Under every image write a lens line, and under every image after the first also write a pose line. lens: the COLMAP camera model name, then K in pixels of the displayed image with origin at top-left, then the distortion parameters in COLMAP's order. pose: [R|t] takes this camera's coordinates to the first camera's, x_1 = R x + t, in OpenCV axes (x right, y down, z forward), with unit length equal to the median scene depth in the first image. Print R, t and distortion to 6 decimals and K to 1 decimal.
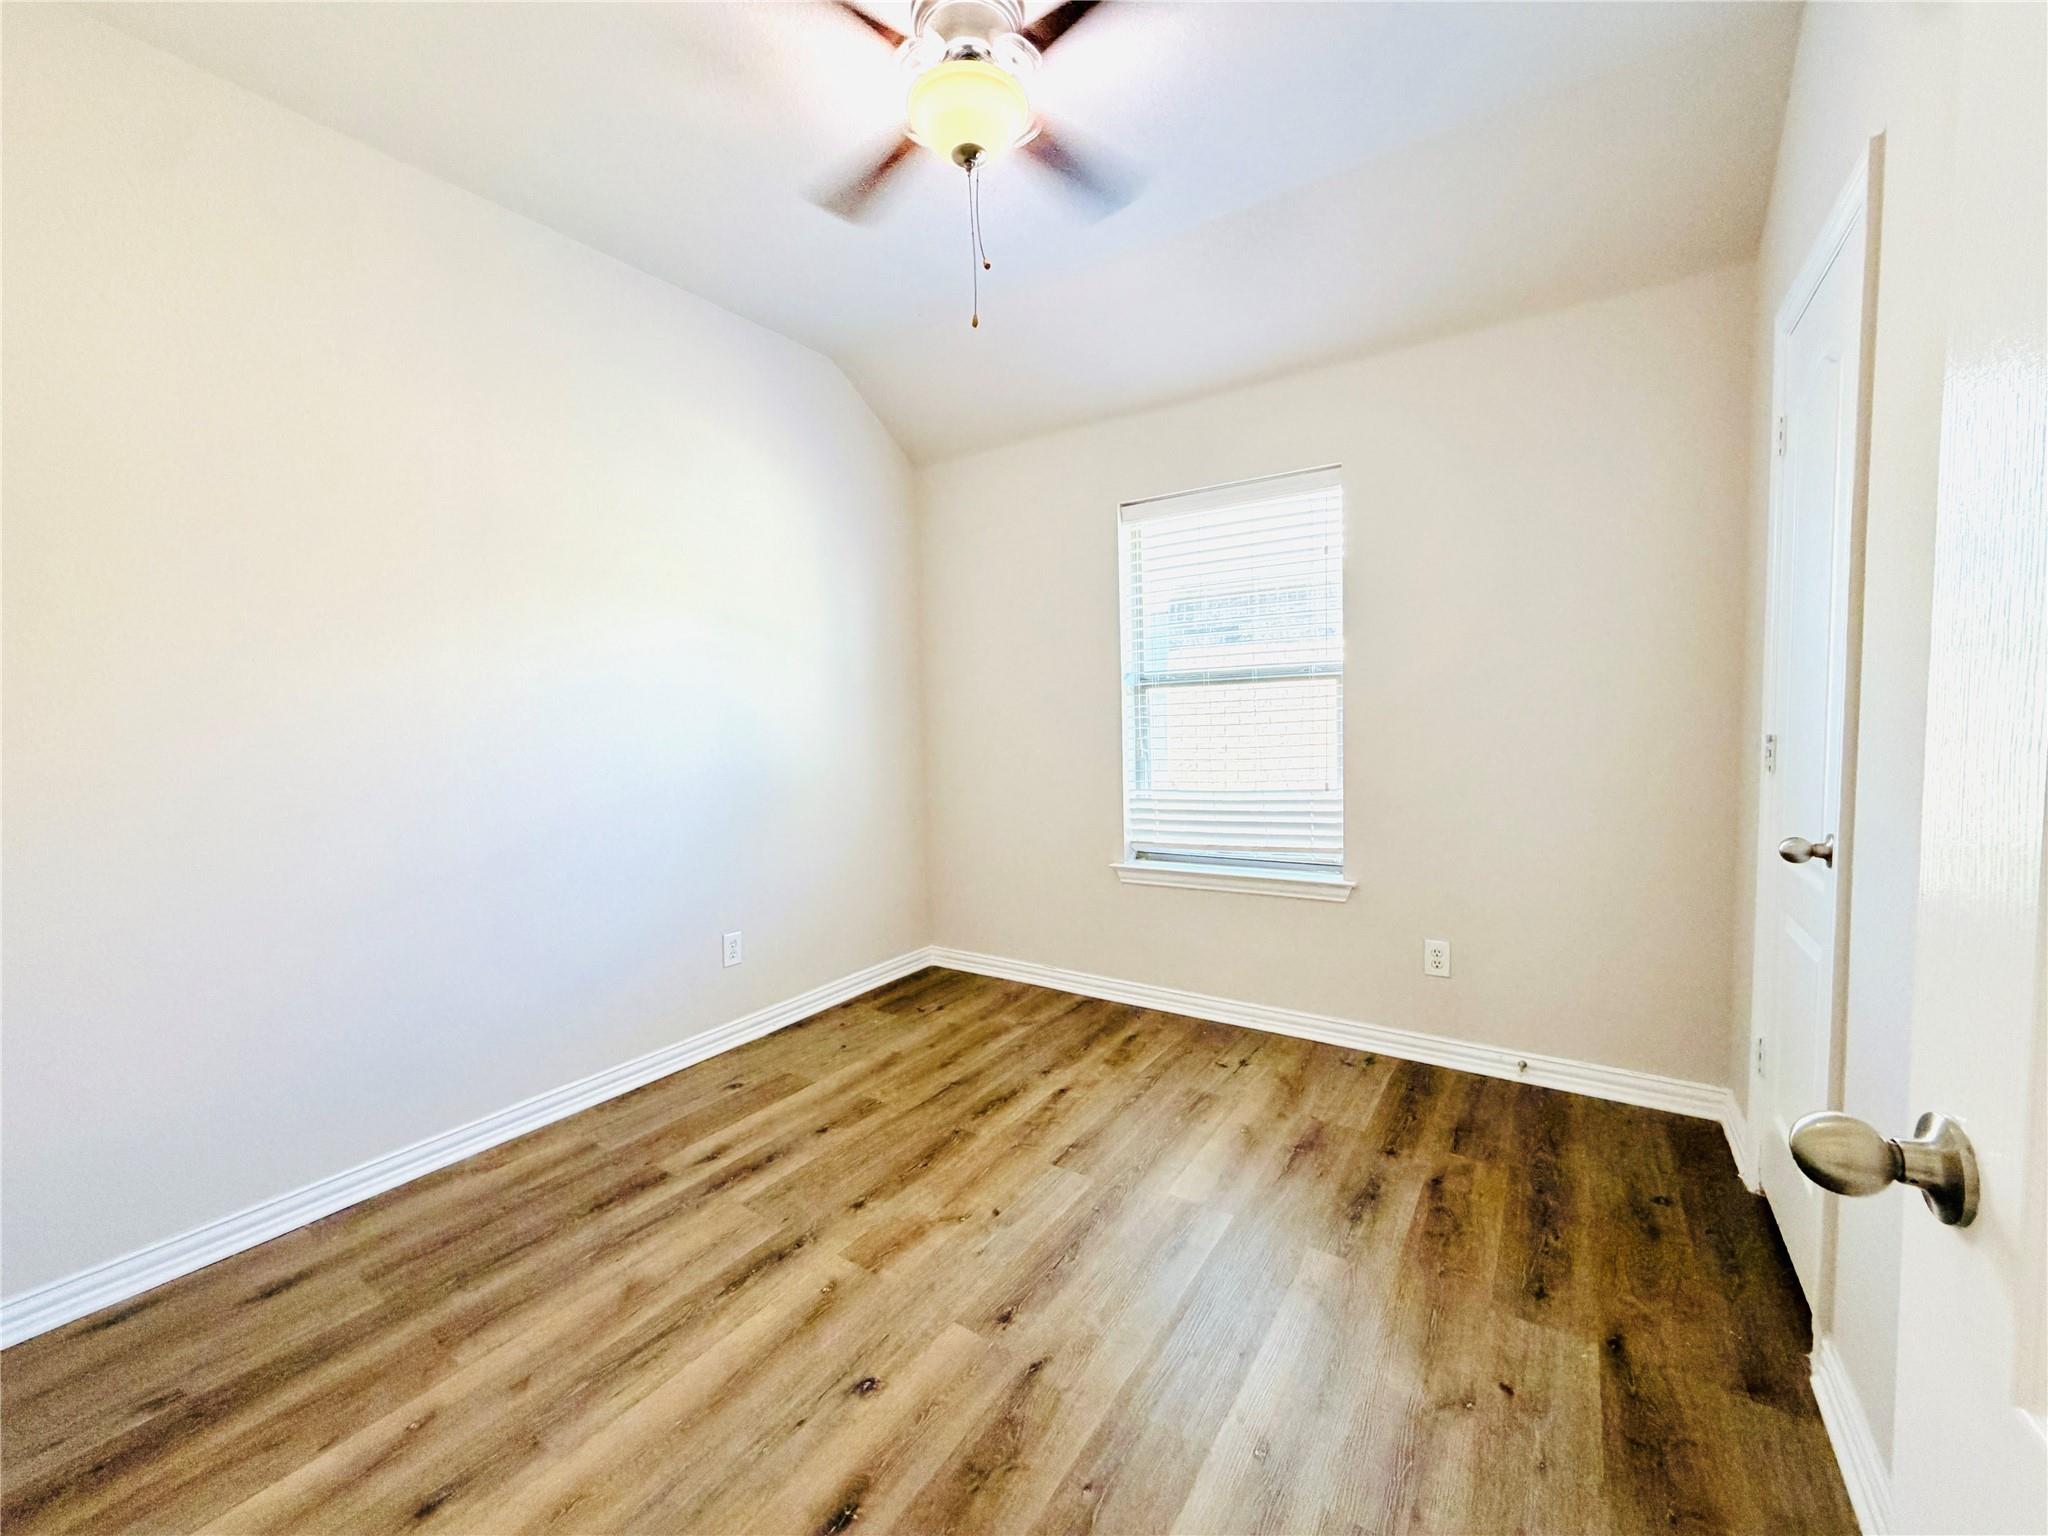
lens RADIAL K [[817.3, 0, 1018.7], [0, 817.3, 769.1], [0, 0, 1]] dist [-0.000145, -0.000280]
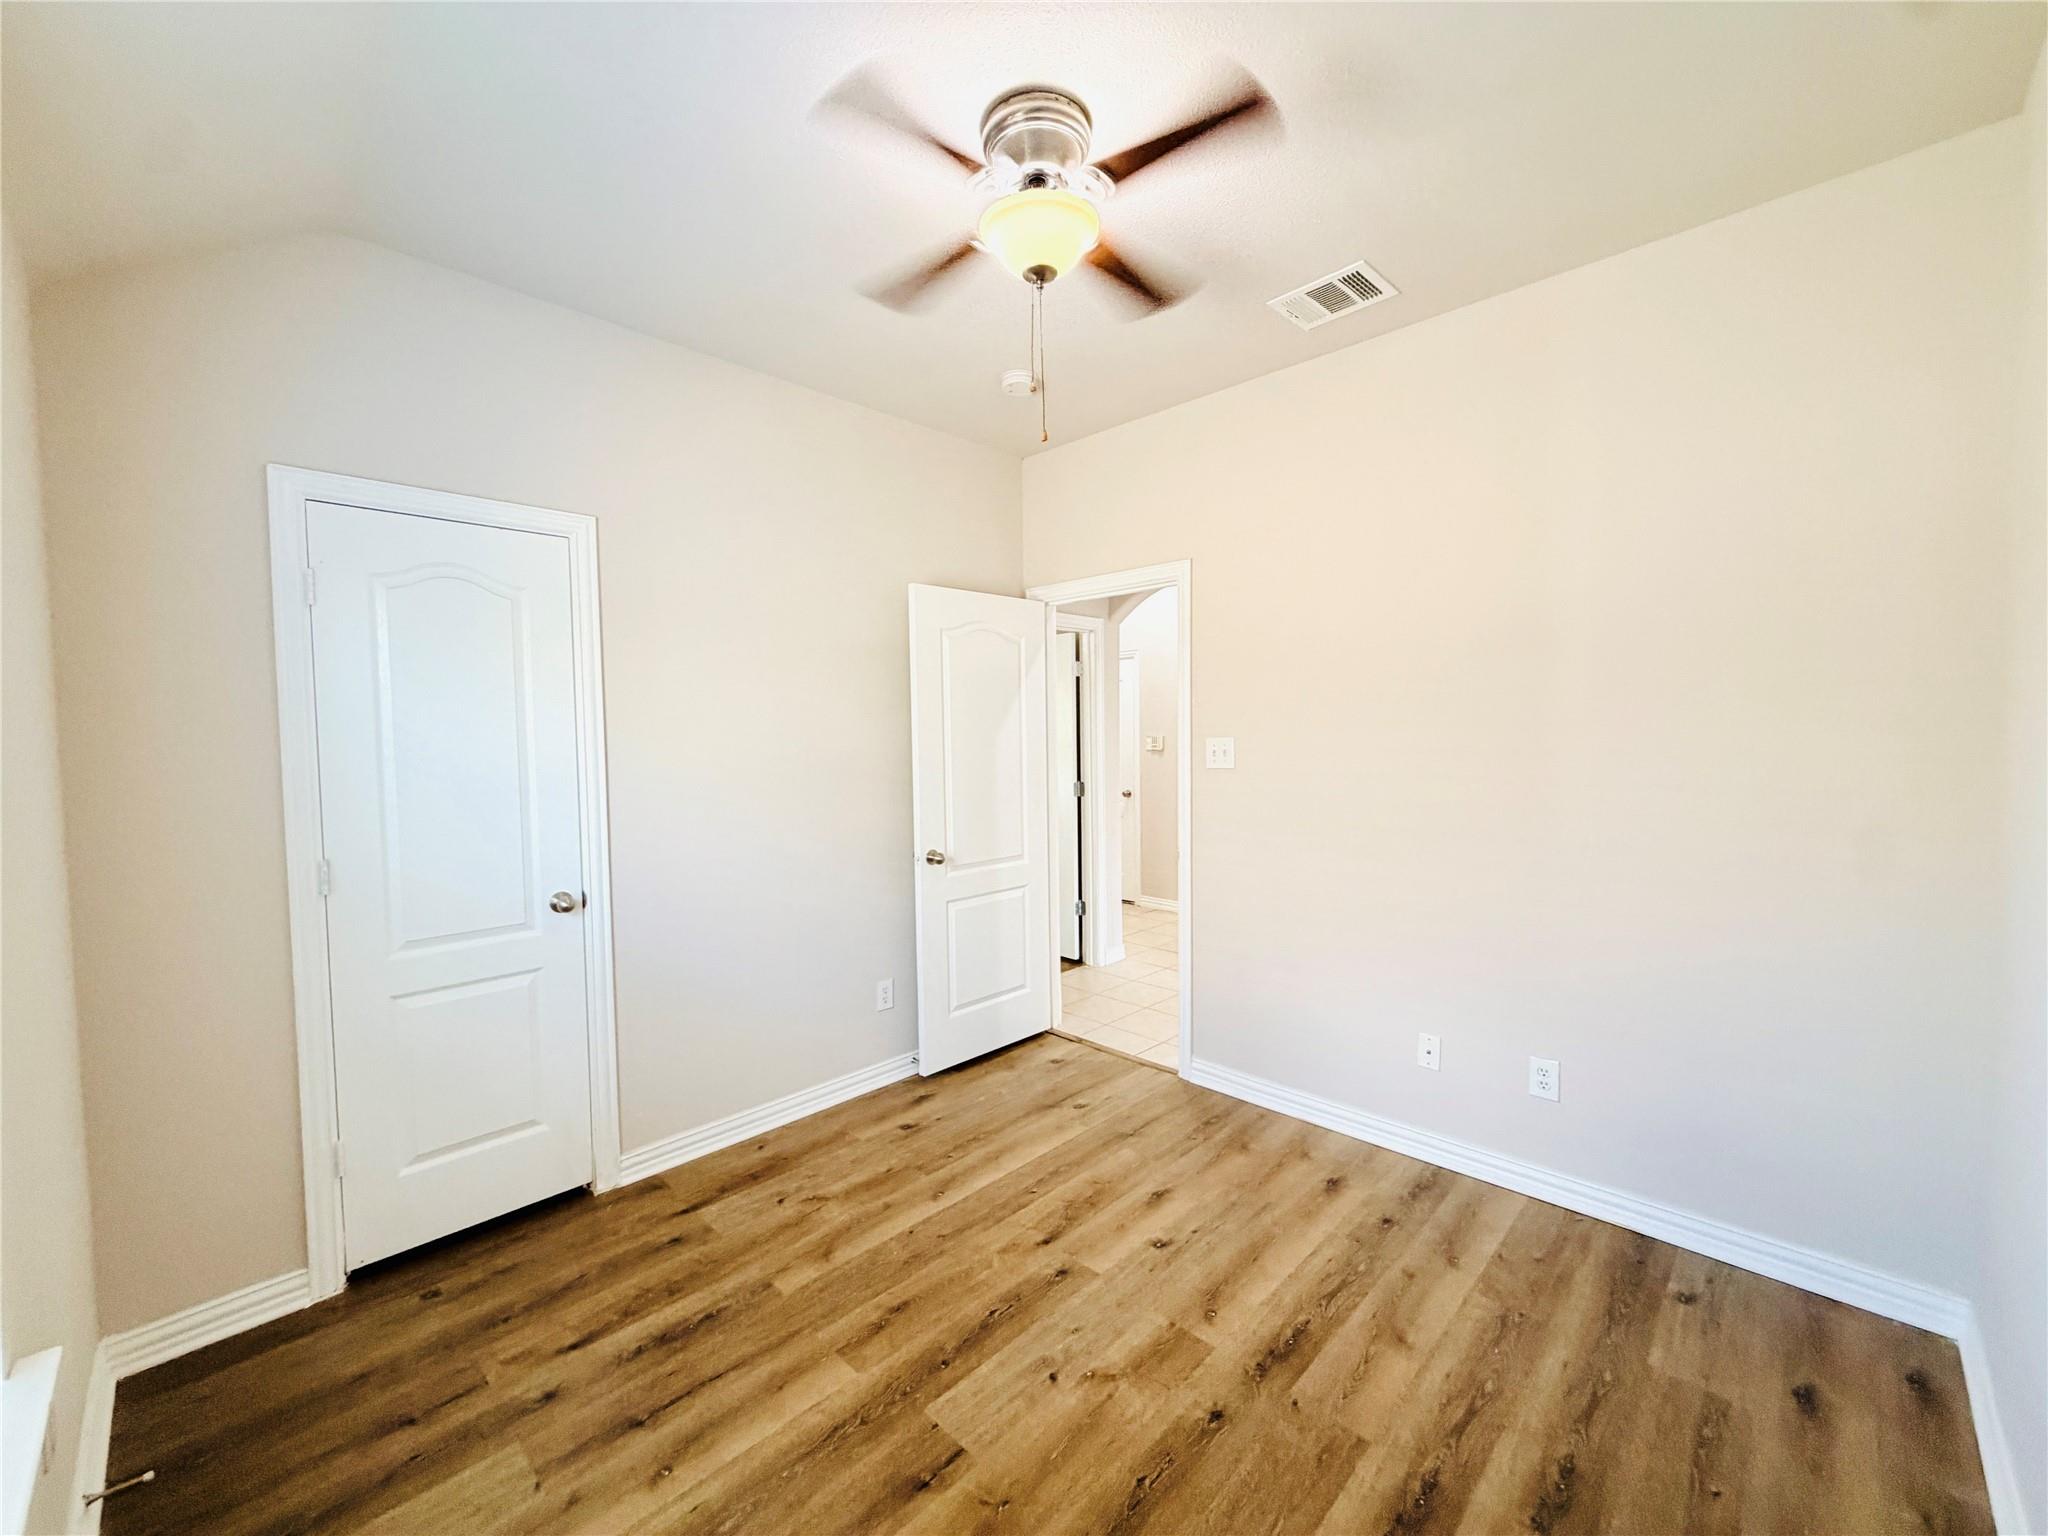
lens RADIAL K [[817.3, 0, 1018.7], [0, 817.3, 769.1], [0, 0, 1]] dist [-0.000145, -0.000280]
pose [[-0.982060, 0.030544, 0.186078, -0.194613], [0.050075, 0.993607, 0.101182, -0.237622], [-0.181798, 0.108685, -0.977311, 1.978182]]
